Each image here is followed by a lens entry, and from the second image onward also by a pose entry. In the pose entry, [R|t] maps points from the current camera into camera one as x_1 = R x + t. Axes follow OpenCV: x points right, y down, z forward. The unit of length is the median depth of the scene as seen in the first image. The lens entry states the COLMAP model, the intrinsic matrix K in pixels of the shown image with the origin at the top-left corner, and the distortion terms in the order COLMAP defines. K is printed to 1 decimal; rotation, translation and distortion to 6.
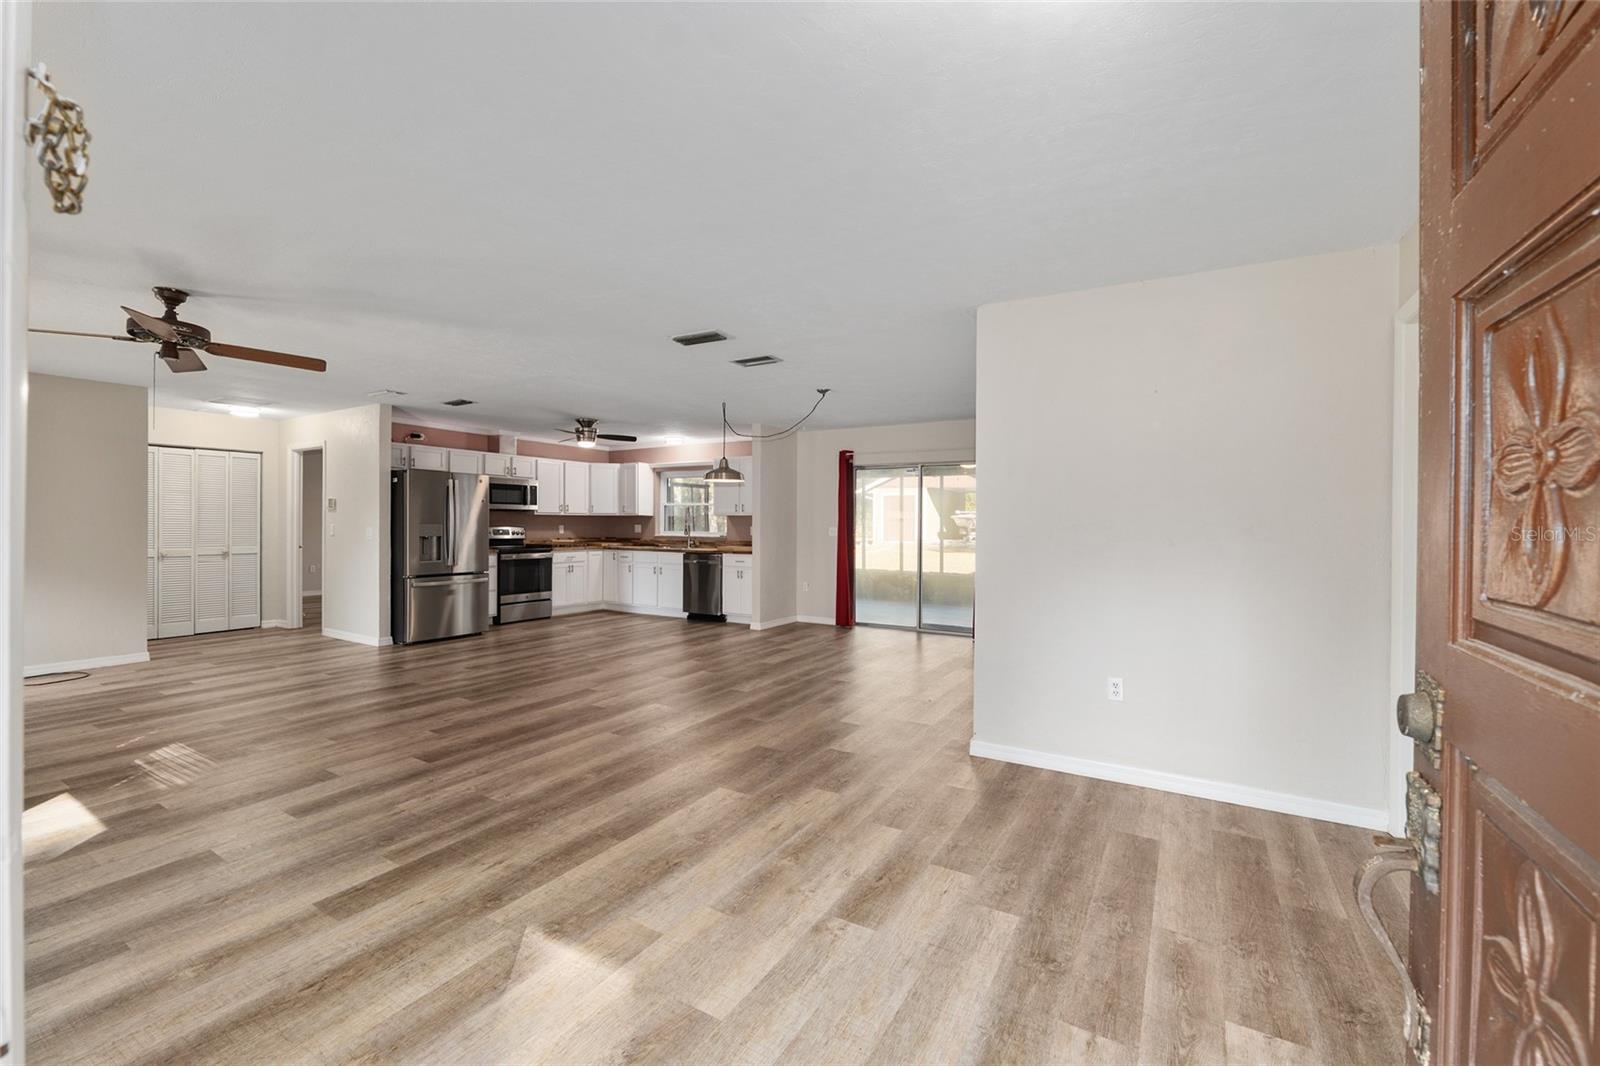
lens RADIAL K [[660.0, 0, 790.9], [0, 660.0, 524.2], [0, 0, 1]] dist [-0.011760, 0.000025]
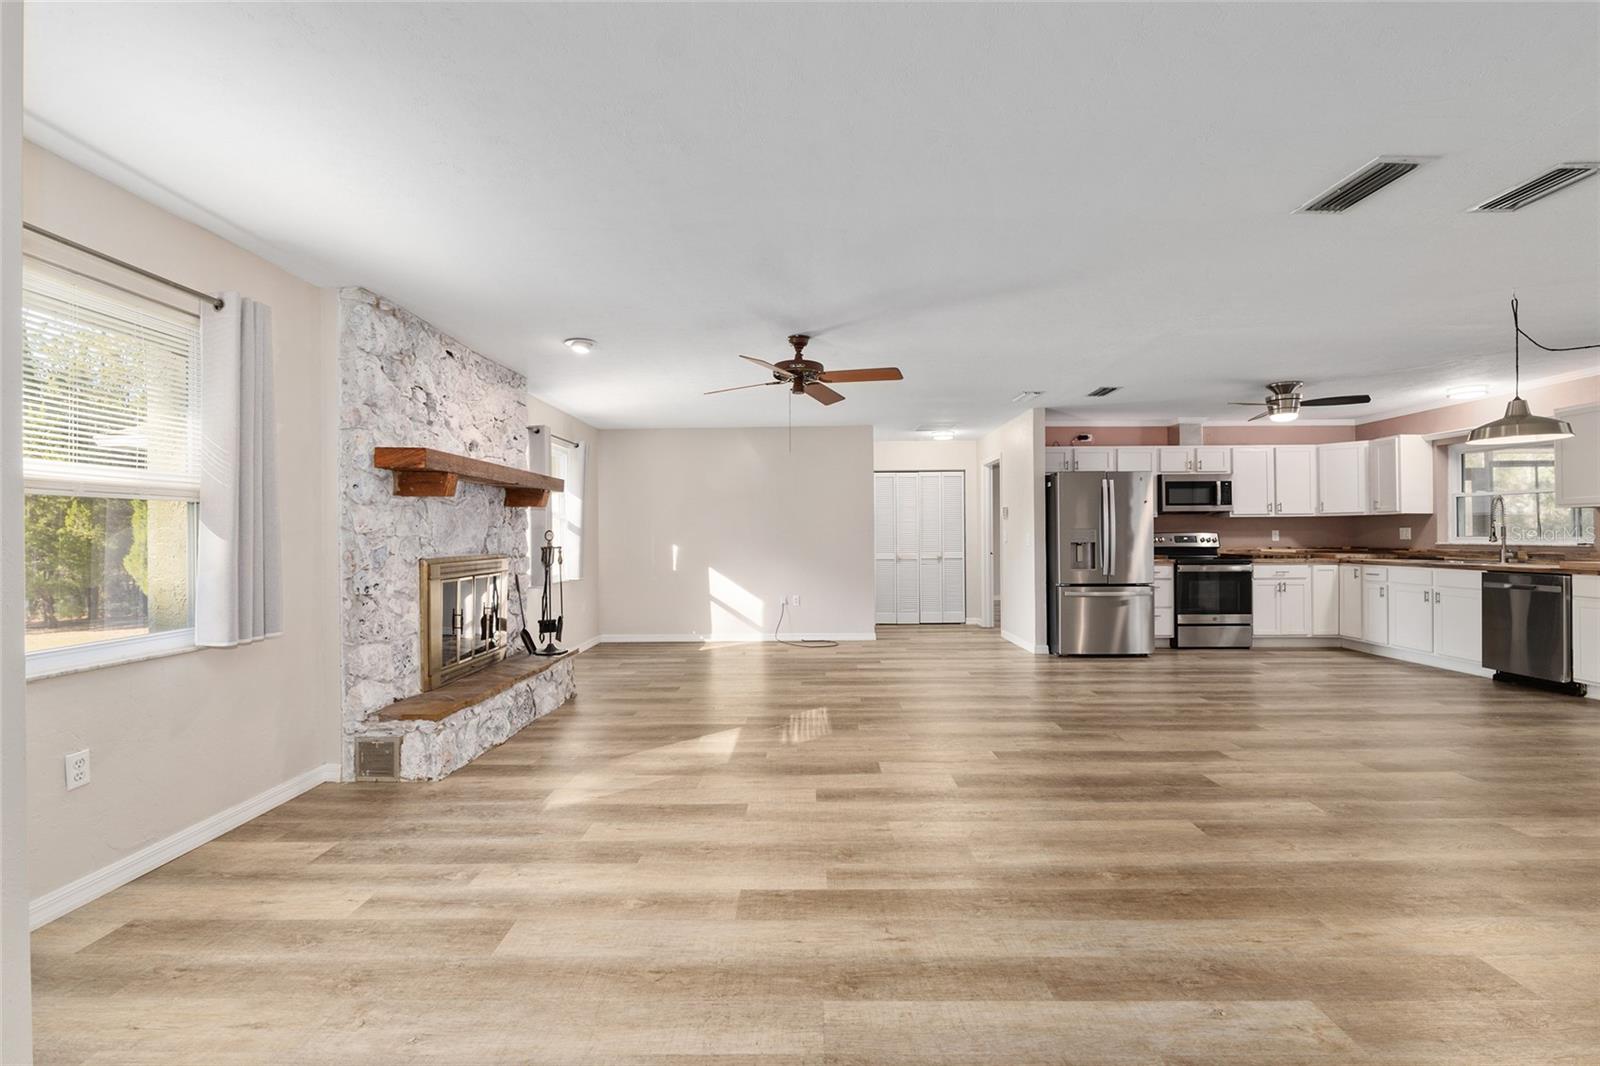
lens RADIAL K [[677.9, 0, 796.9], [0, 677.9, 534.5], [0, 0, 1]] dist [-0.008796, 0.000327]
pose [[0.503232, -0.012537, -0.864061, 0.059931], [0.009029, 0.999916, -0.009250, 0.010269], [0.864104, -0.003146, 0.503303, 0.143903]]
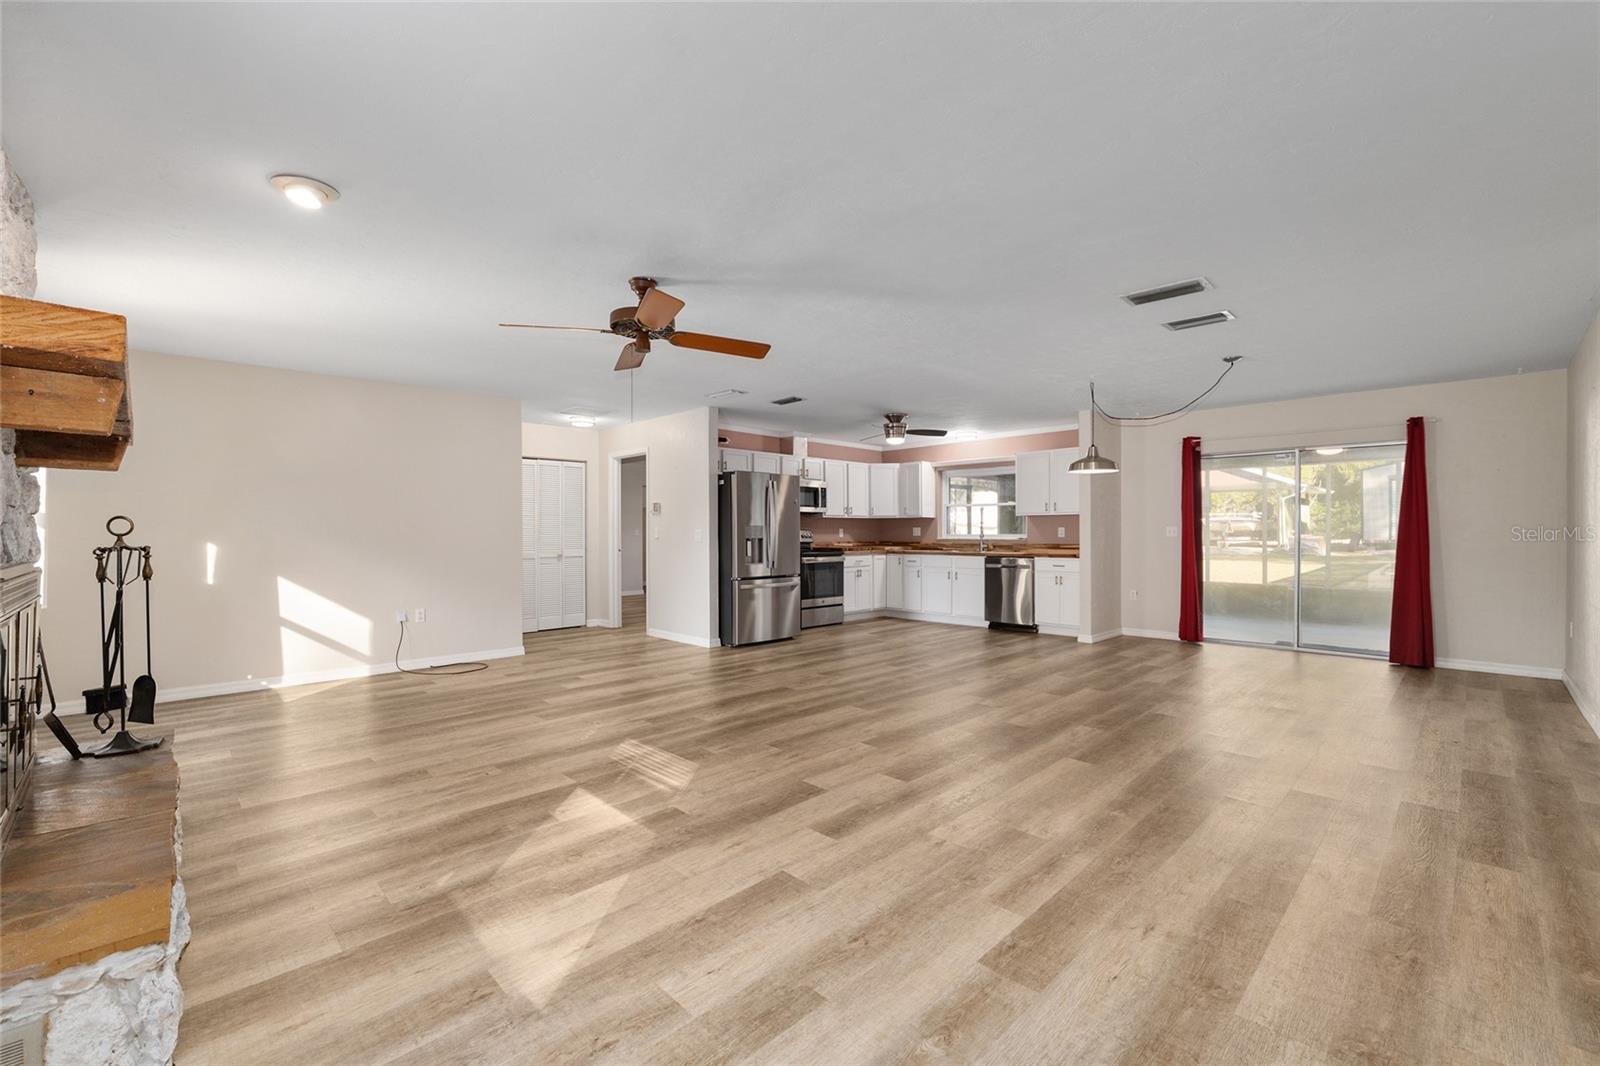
lens RADIAL K [[669.4, 0, 795.5], [0, 669.4, 534.9], [0, 0, 1]] dist [-0.008864, -0.000170]
pose [[0.967890, -0.006964, -0.251278, -0.194807], [0.007777, 0.999967, 0.002243, 0.009702], [0.251254, -0.004125, 0.967912, 0.033183]]
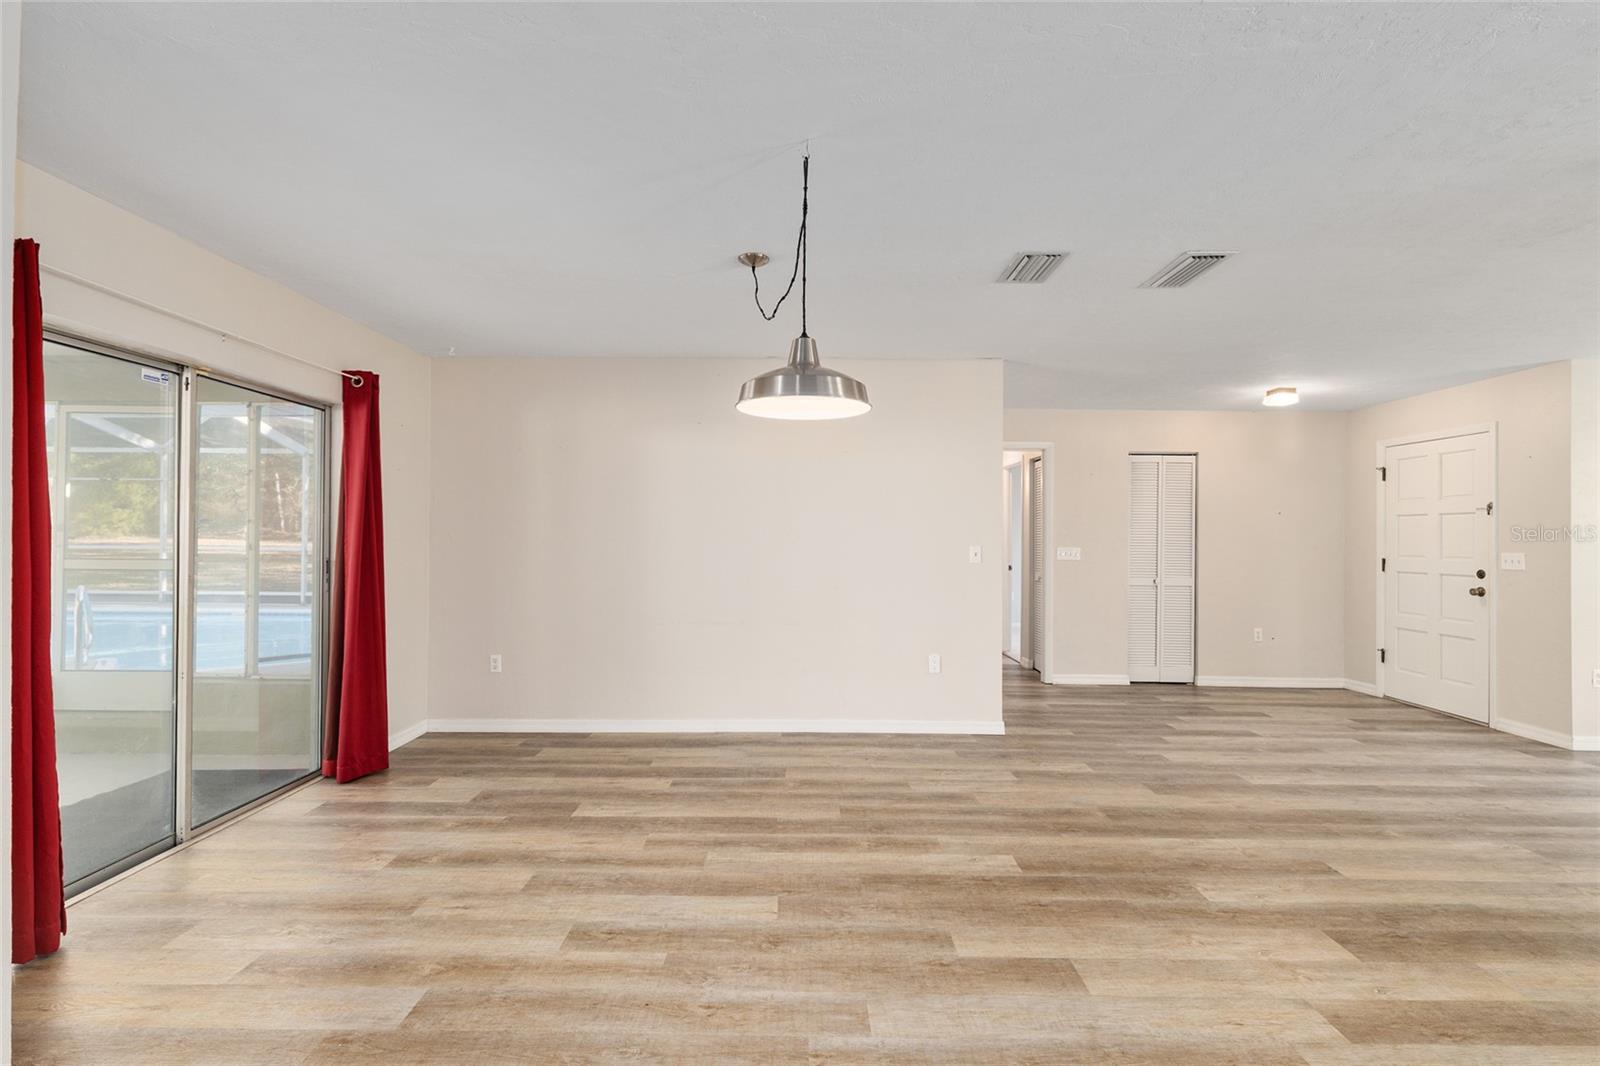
lens RADIAL K [[739.8, 0, 794.2], [0, 739.8, 535.7], [0, 0, 1]] dist [0.000537, -0.000941]
pose [[-0.511900, -0.009019, 0.858997, -0.297952], [-0.009752, 0.999941, 0.004687, -0.005532], [-0.858989, -0.005977, -0.511958, 0.882932]]
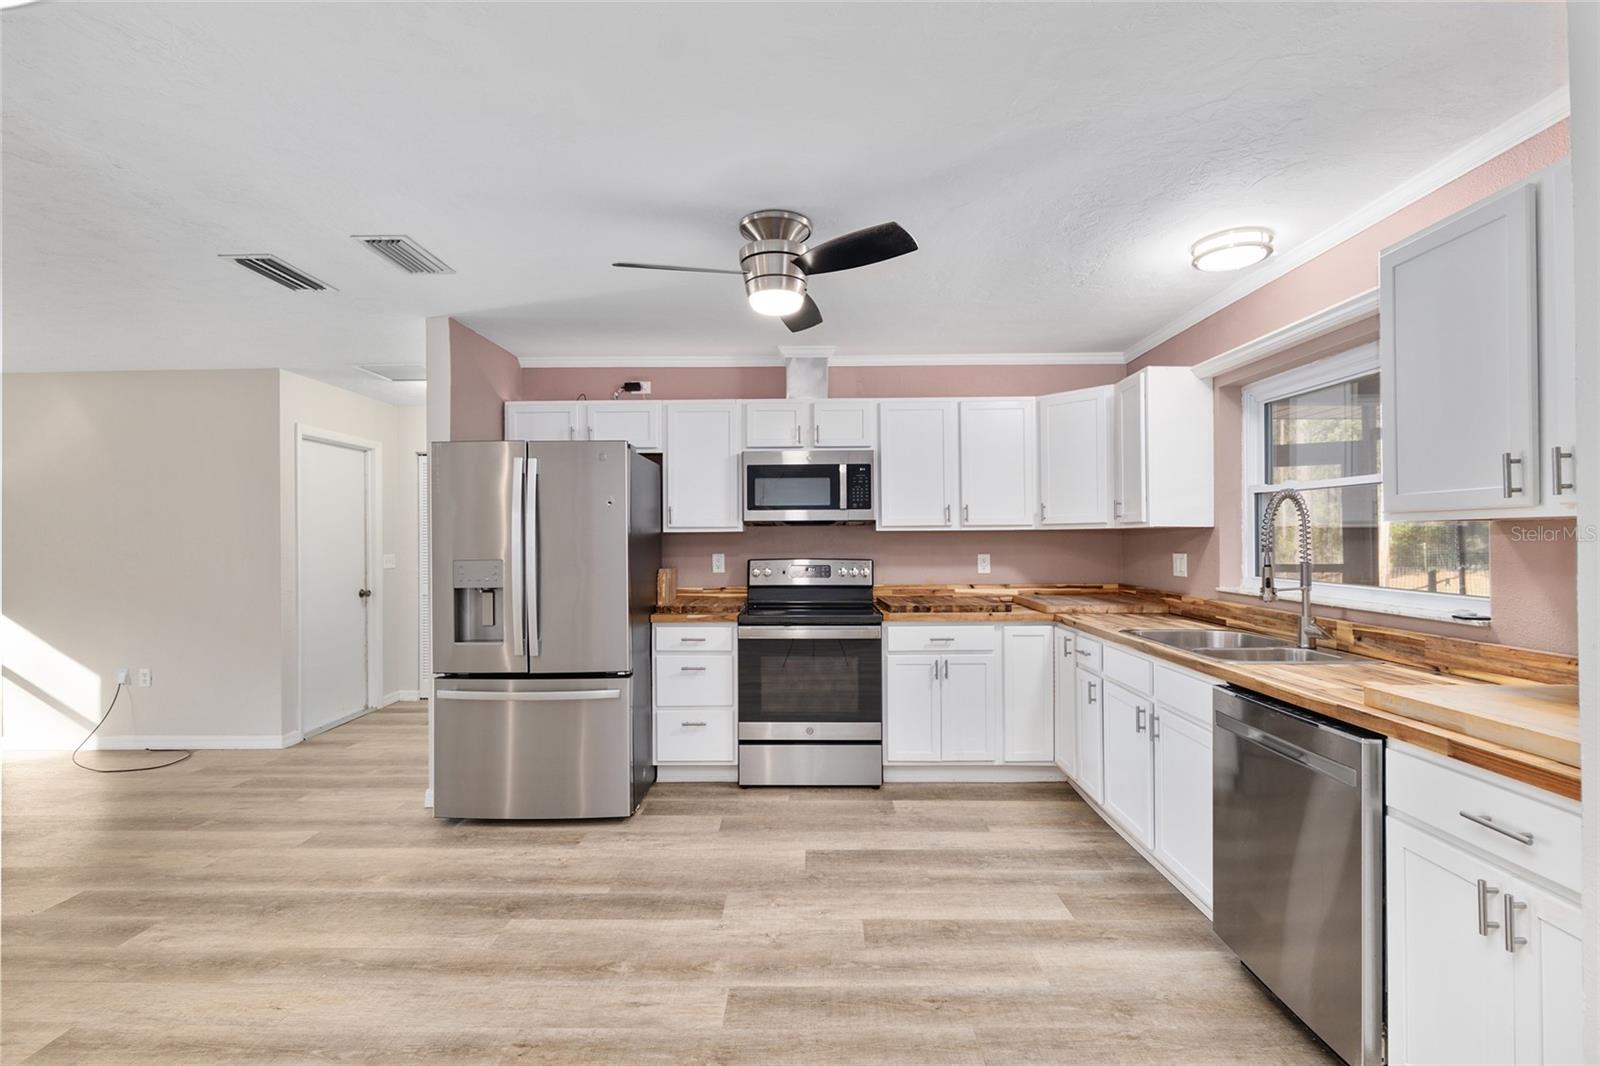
lens RADIAL K [[701.7, 0, 798.9], [0, 701.7, 535.0], [0, 0, 1]] dist [-0.005550, -0.000078]
pose [[0.504214, -0.012592, -0.863487, -0.020653], [0.009464, 0.999914, -0.009055, -0.009161], [0.863527, -0.003607, 0.504289, 0.787234]]
